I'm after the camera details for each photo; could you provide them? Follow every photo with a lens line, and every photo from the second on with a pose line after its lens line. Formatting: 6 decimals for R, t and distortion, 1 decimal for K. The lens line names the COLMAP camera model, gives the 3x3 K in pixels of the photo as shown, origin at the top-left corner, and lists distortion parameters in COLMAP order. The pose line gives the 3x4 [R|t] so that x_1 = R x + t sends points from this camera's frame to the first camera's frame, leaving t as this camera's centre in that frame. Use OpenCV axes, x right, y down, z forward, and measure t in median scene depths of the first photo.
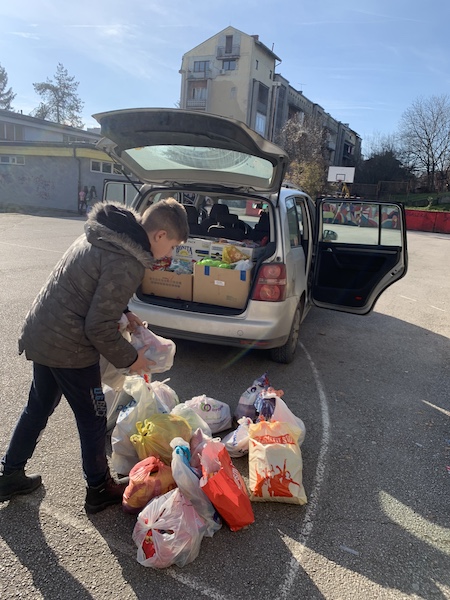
lens RADIAL K [[454.6, 0, 224.8], [0, 454.6, 300.6], [0, 0, 1]] dist [0.006659, -0.012416]
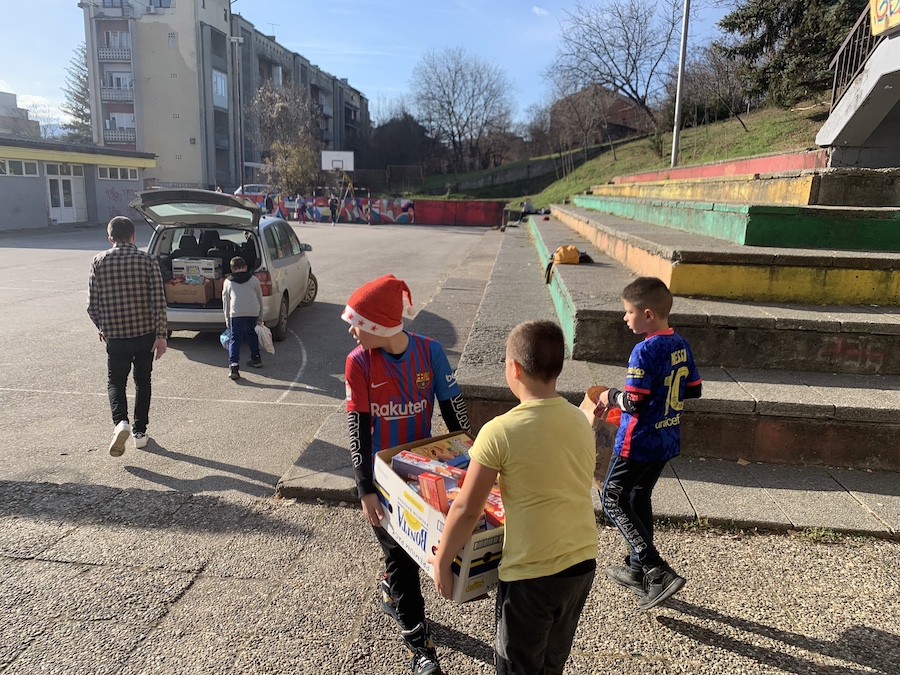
lens RADIAL K [[682.0, 0, 450.9], [0, 682.0, 338.1], [0, 0, 1]] dist [0.006659, -0.012416]
pose [[0.927731, -0.129816, 0.349948, -0.013731], [0.127976, 0.991368, 0.028486, 0.015970], [-0.350625, 0.018358, 0.936336, -0.141103]]
